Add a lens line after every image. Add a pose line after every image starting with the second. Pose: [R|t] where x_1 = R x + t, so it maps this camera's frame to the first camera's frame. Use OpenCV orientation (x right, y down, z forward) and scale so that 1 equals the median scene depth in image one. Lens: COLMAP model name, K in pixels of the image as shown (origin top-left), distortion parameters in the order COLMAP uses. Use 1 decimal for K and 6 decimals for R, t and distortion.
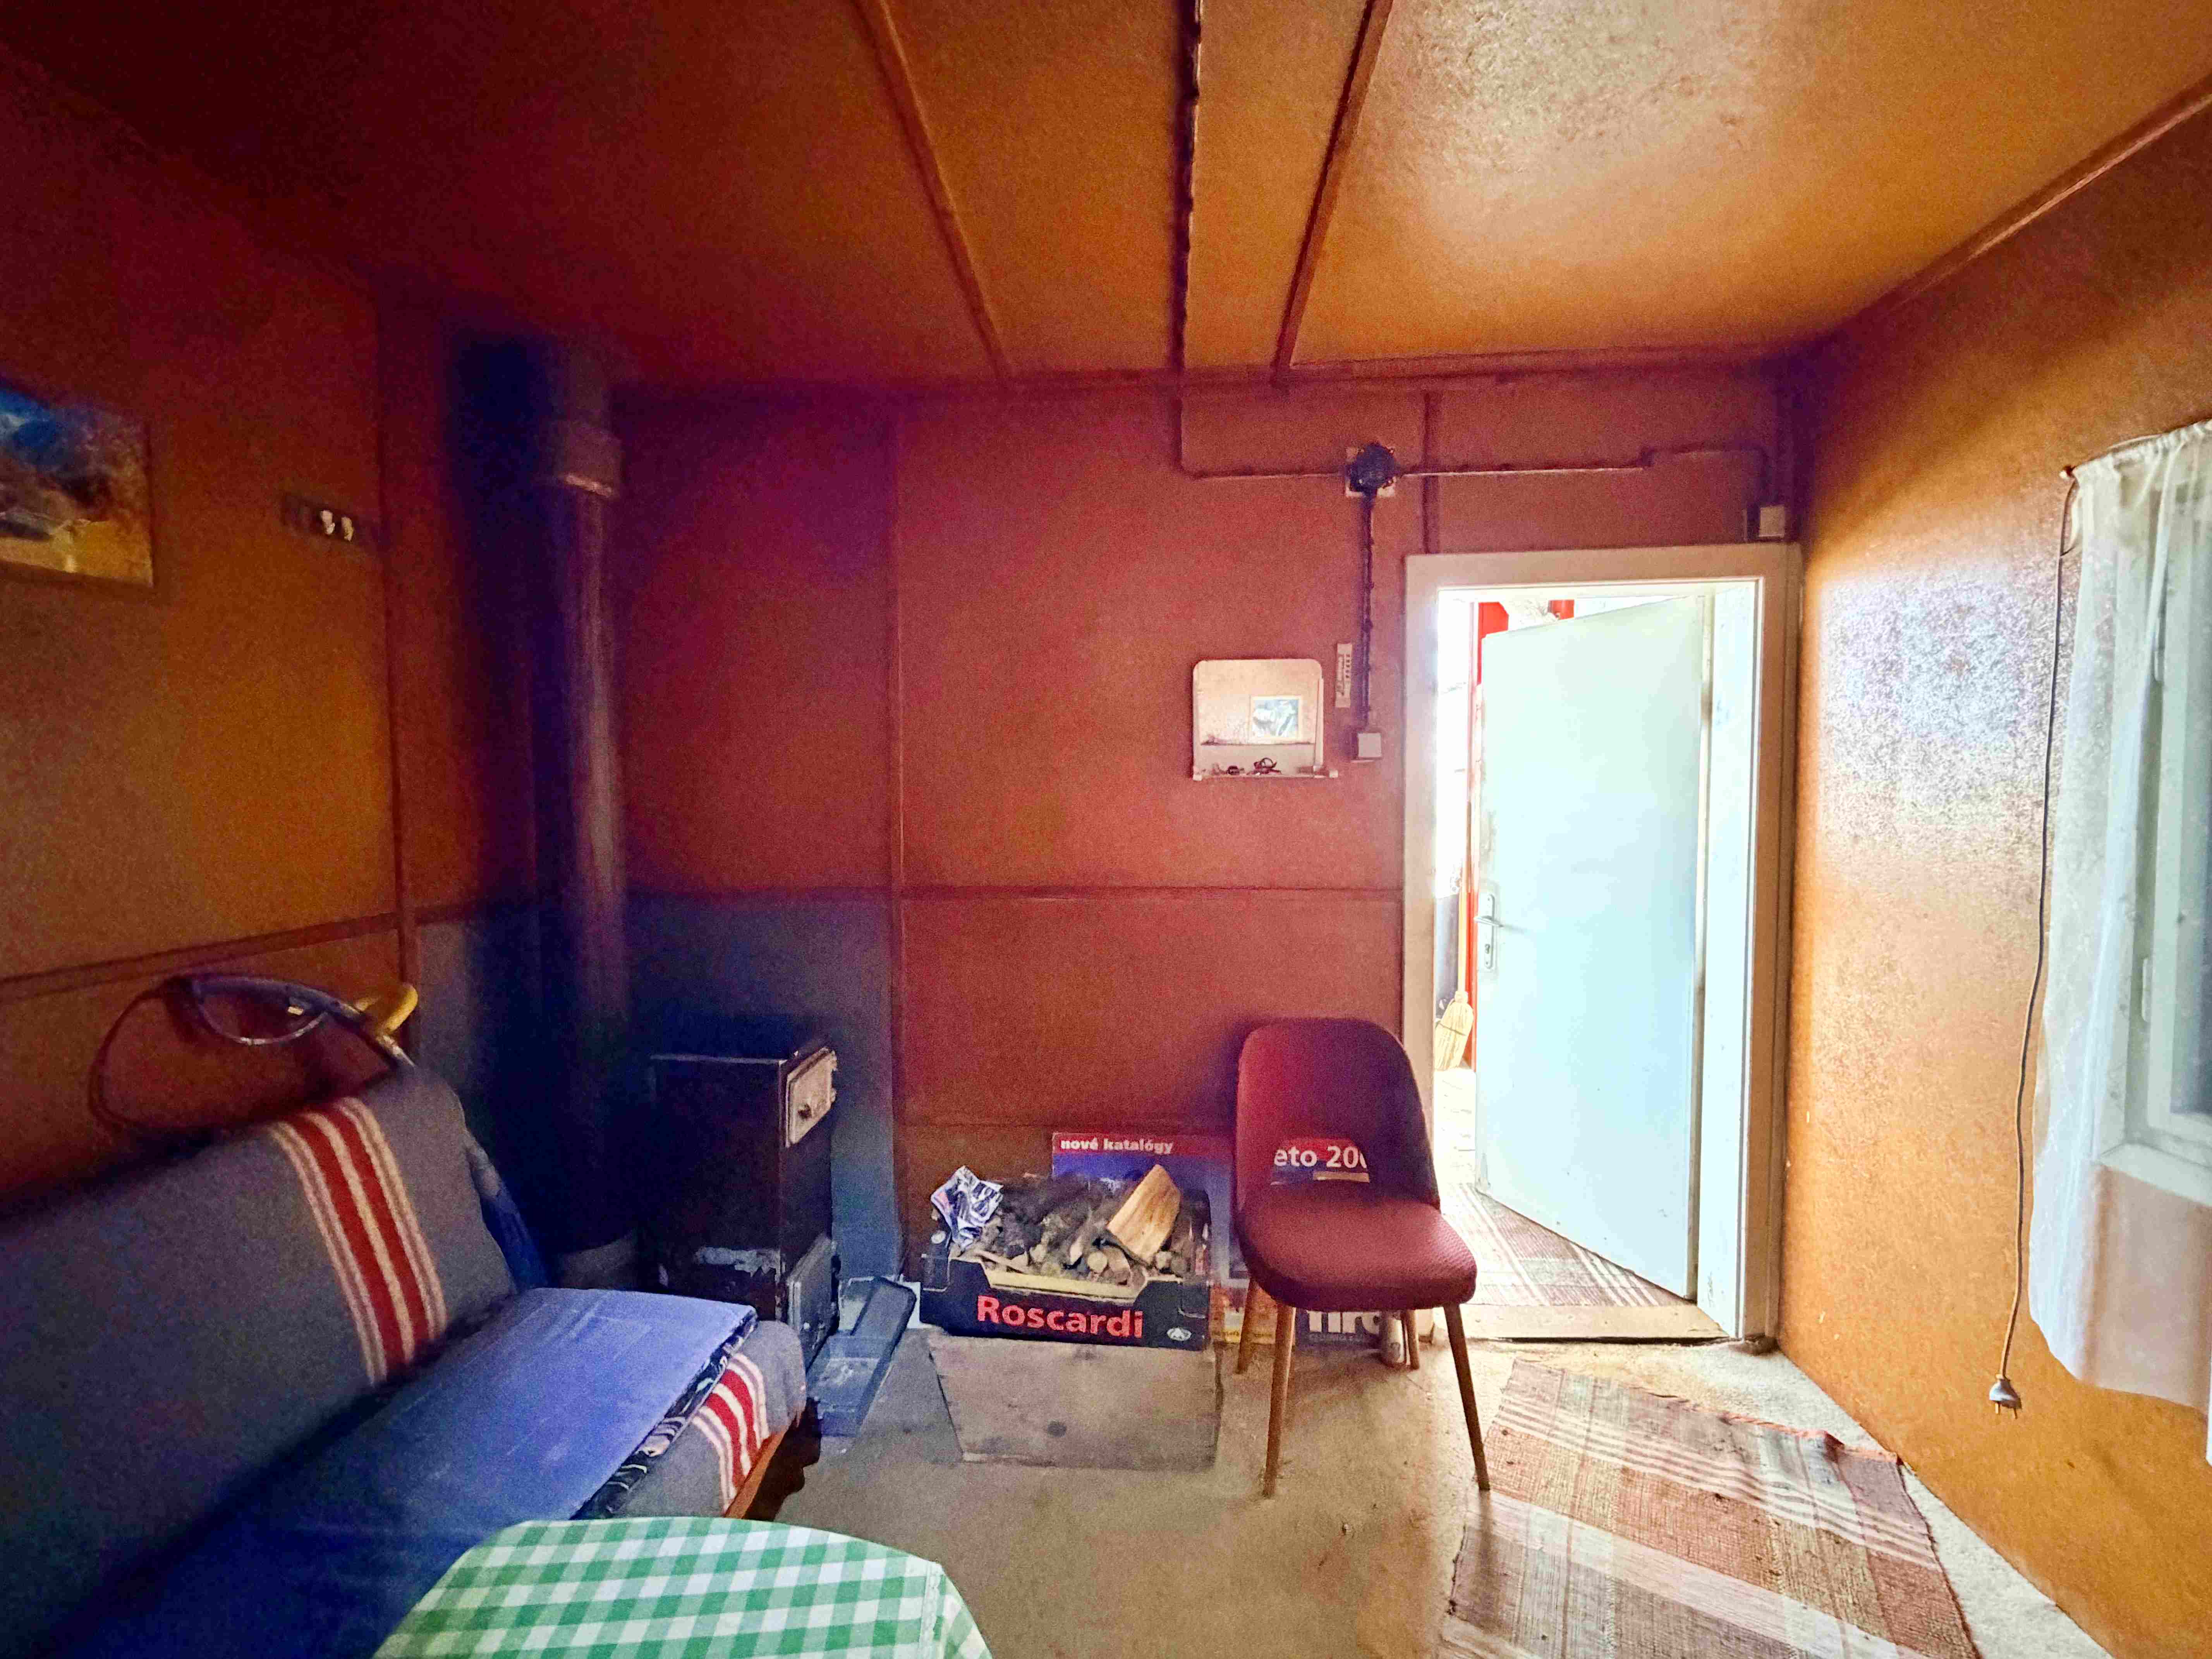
lens RADIAL K [[899.9, 0, 1101.4], [0, 899.9, 824.0], [0, 0, 1]] dist [-0.001809, -0.000147]
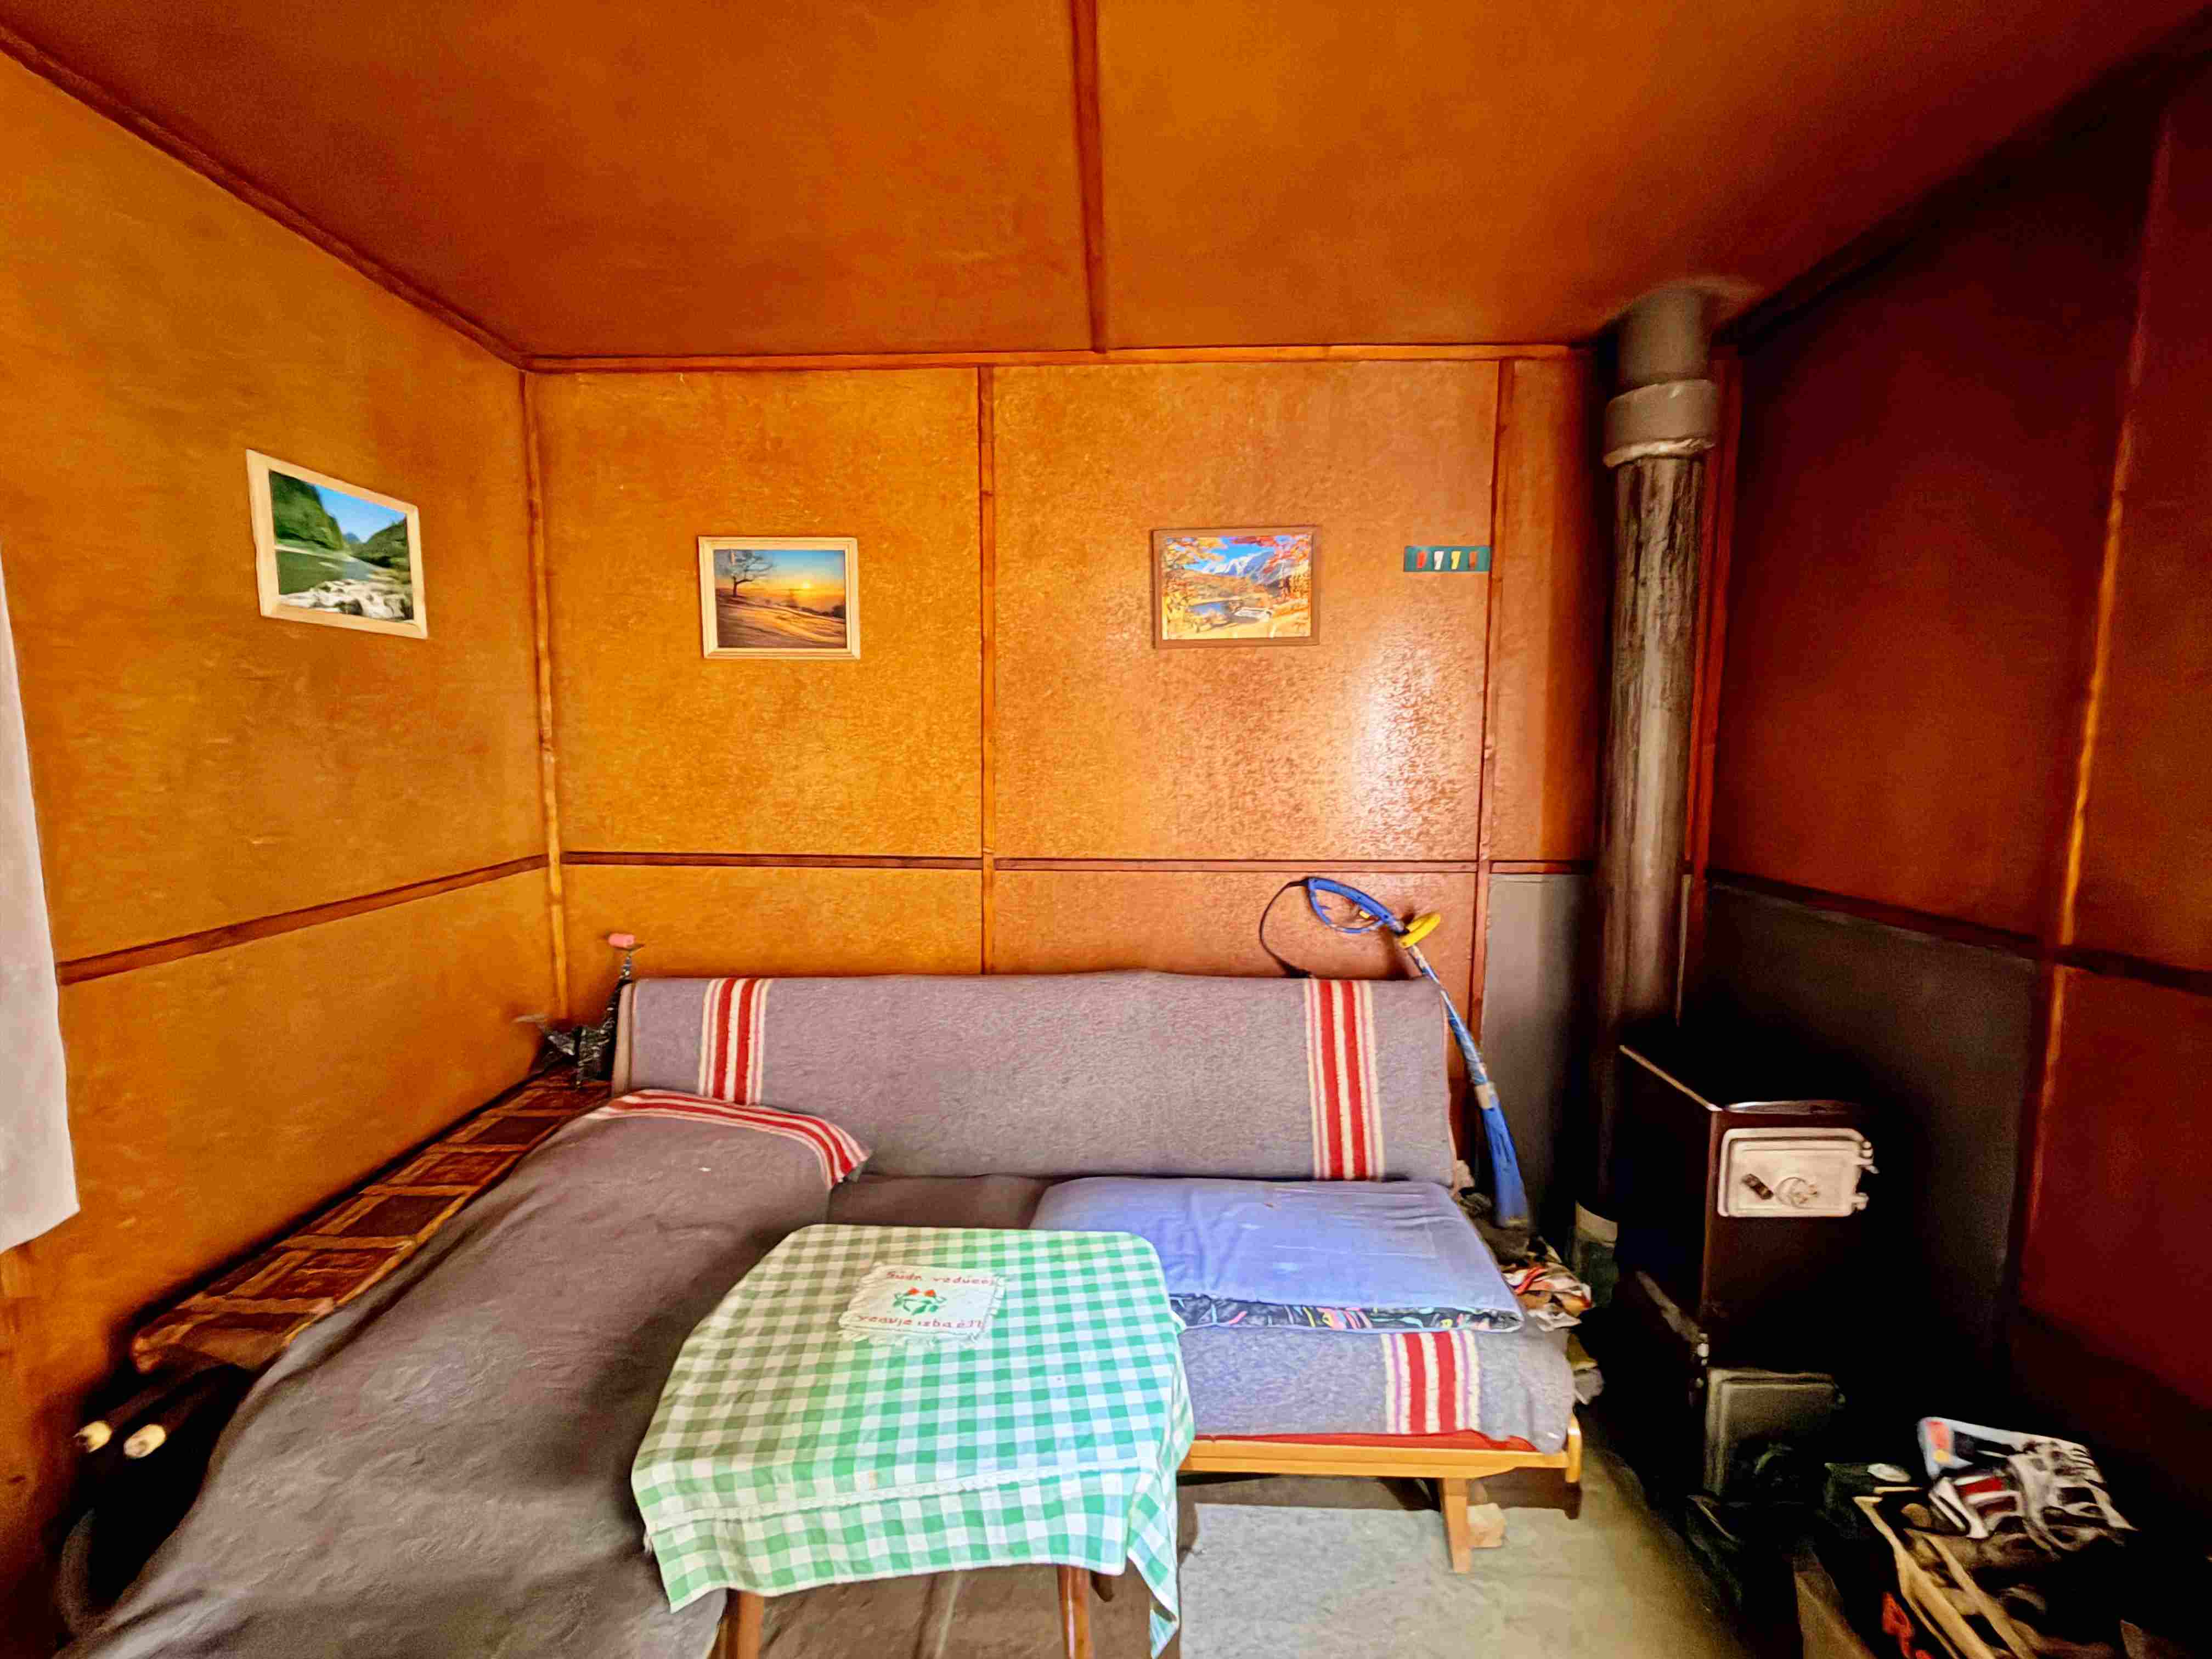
lens RADIAL K [[899.9, 0, 1101.4], [0, 899.9, 824.0], [0, 0, 1]] dist [-0.001809, -0.000147]
pose [[0.046664, 0.100331, -0.993859, 0.410749], [-0.045403, 0.994128, 0.098226, -0.048653], [0.997878, 0.040540, 0.050945, 0.394759]]
